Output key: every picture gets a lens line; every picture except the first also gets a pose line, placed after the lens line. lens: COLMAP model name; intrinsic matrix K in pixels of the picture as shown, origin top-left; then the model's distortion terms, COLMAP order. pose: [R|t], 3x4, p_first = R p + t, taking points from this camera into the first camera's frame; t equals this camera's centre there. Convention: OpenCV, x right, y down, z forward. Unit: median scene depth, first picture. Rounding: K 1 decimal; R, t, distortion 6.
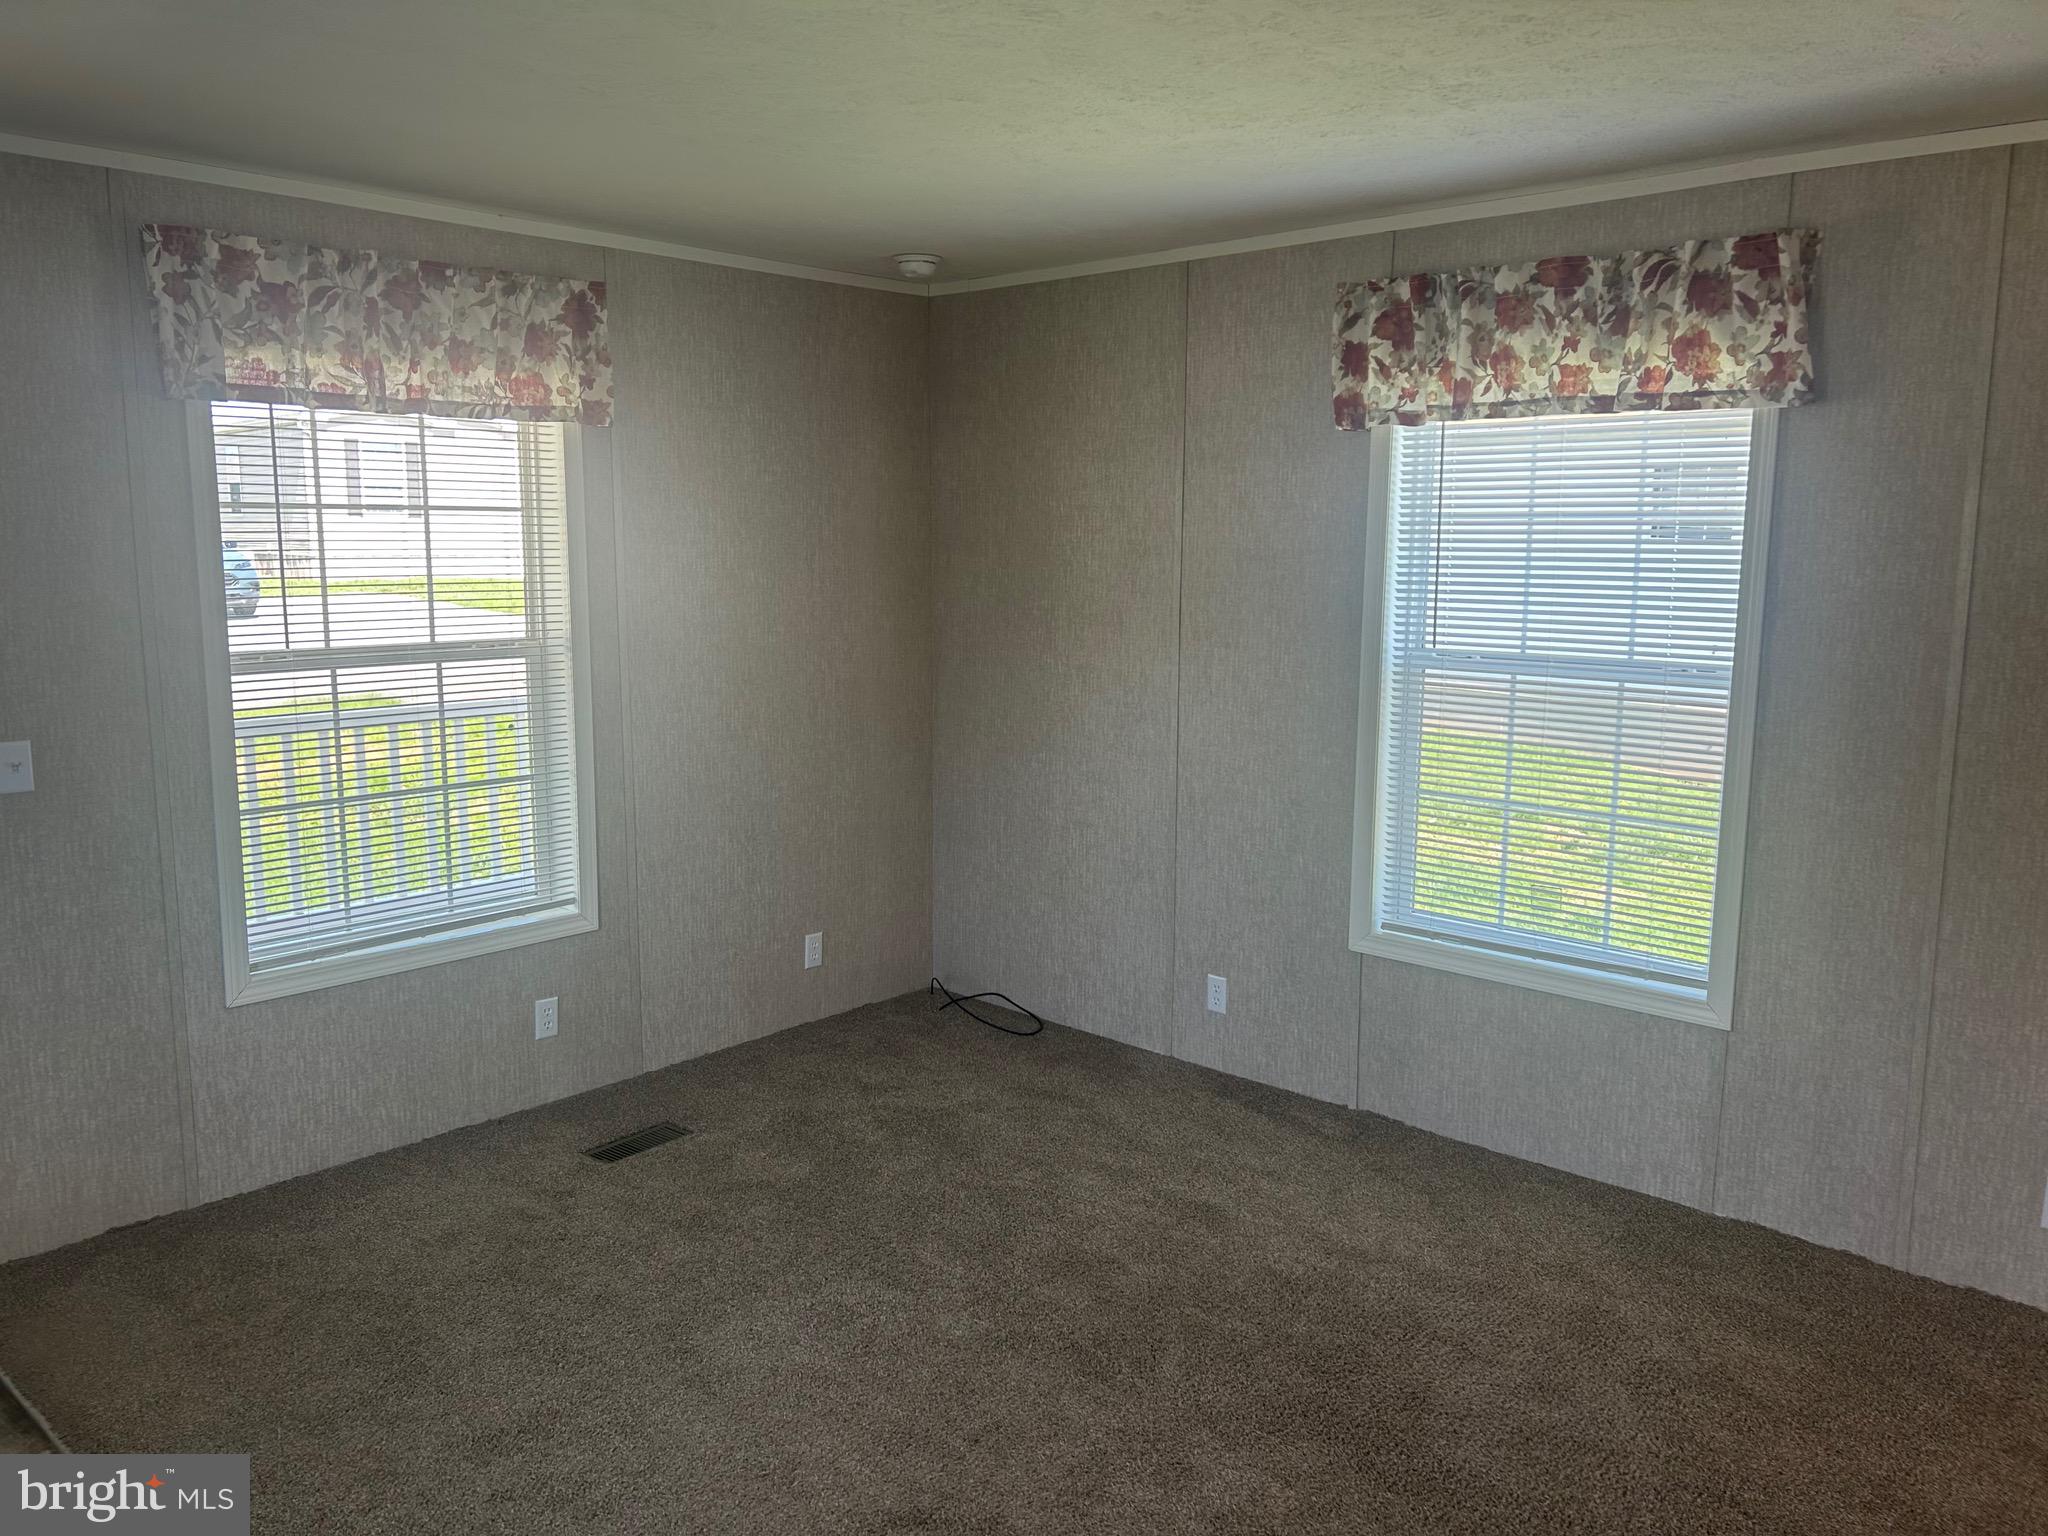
lens RADIAL K [[1535.3, 0, 1043.2], [0, 1535.3, 757.6], [0, 0, 1]] dist [0.064906, -0.076359]
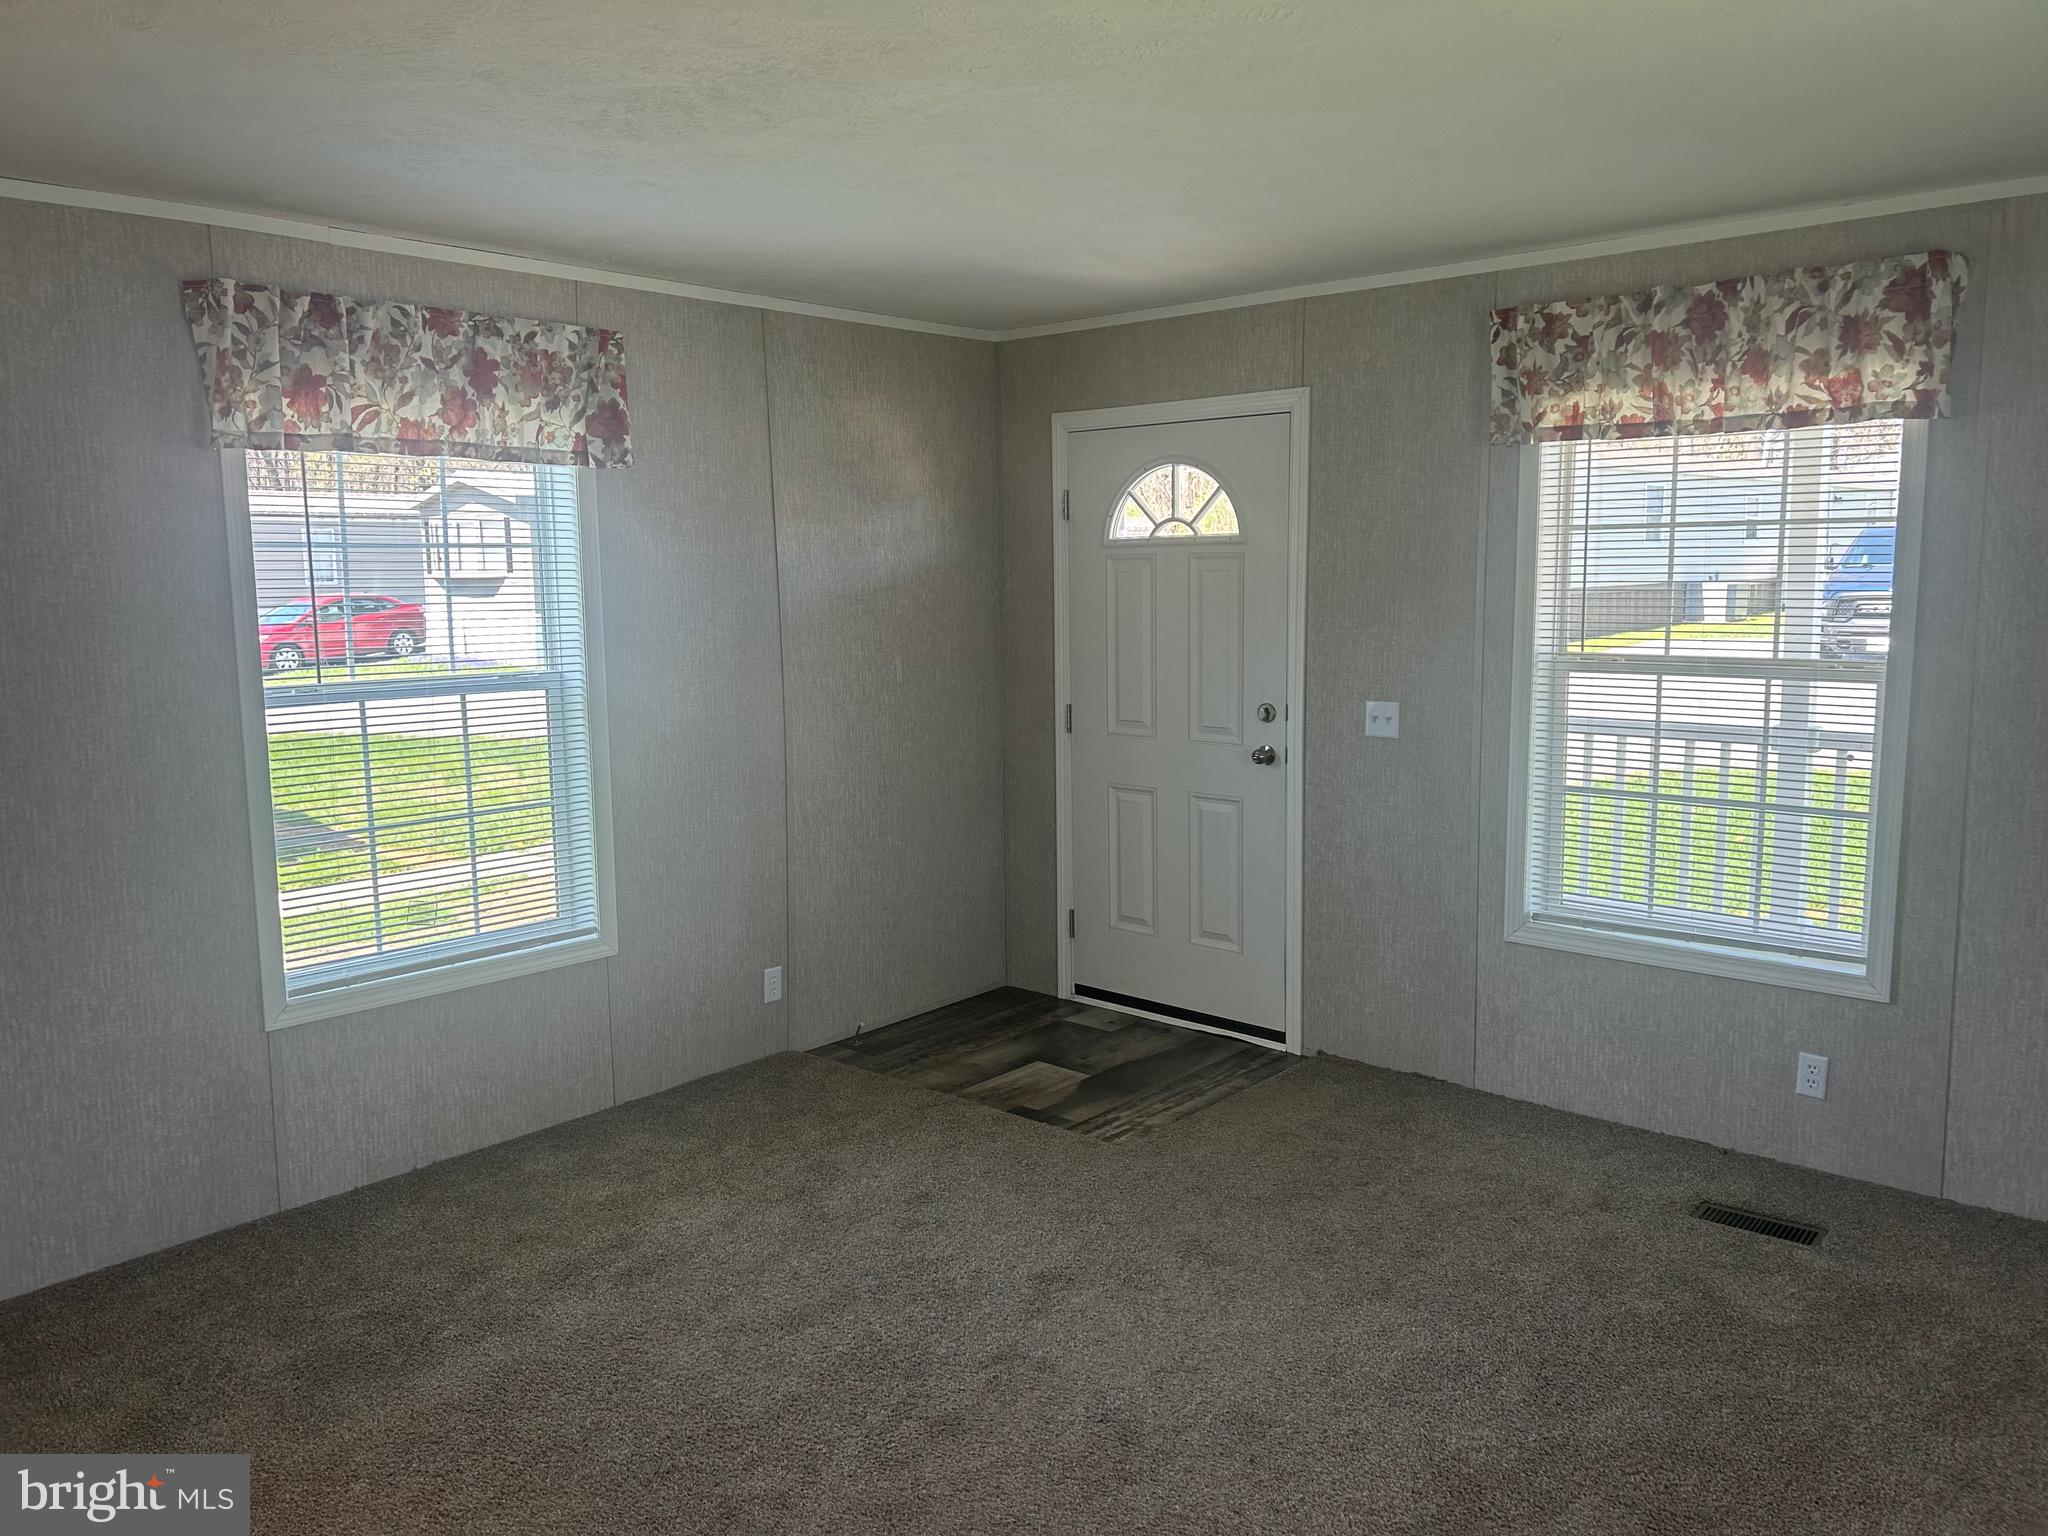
lens RADIAL K [[1535.3, 0, 1029.2], [0, 1535.3, 756.4], [0, 0, 1]] dist [0.064906, -0.076359]
pose [[0.014467, 0.122305, -0.992387, 0.634344], [-0.133716, 0.983813, 0.119299, -0.073436], [0.990914, 0.130972, 0.030587, 0.552601]]
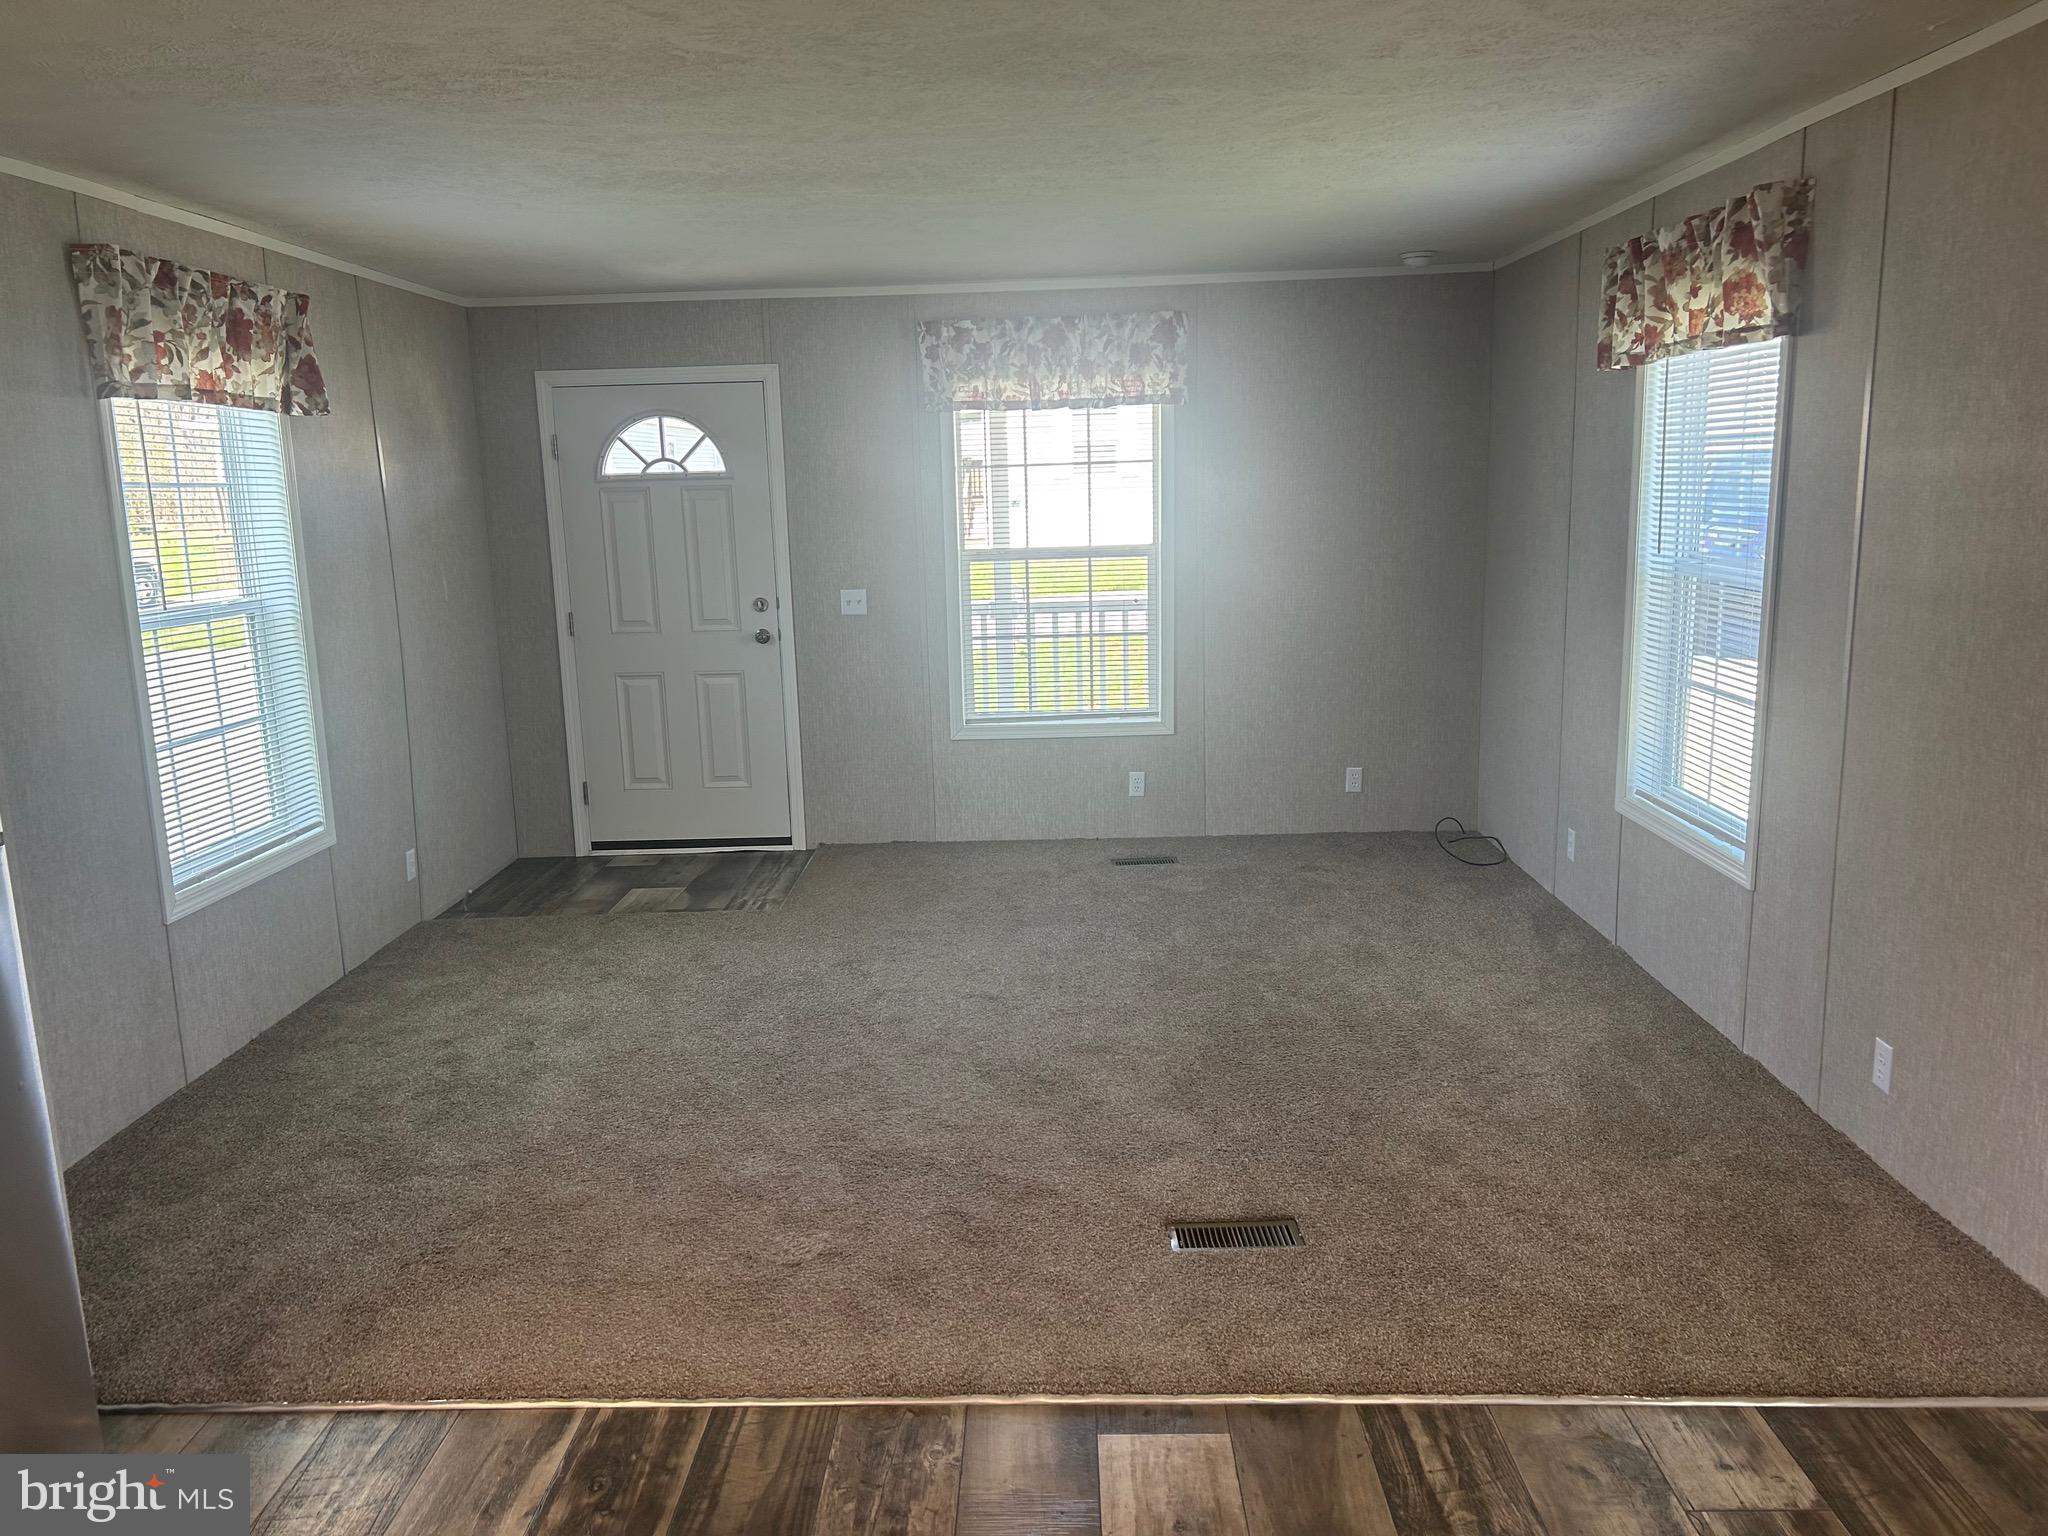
lens RADIAL K [[1535.3, 0, 1024.1], [0, 1535.3, 782.9], [0, 0, 1]] dist [0.064906, -0.076359]
pose [[0.656570, 0.123728, -0.744048, 0.879909], [-0.078540, 0.992306, 0.095706, 0.027945], [0.750165, -0.004400, 0.661236, -0.150018]]
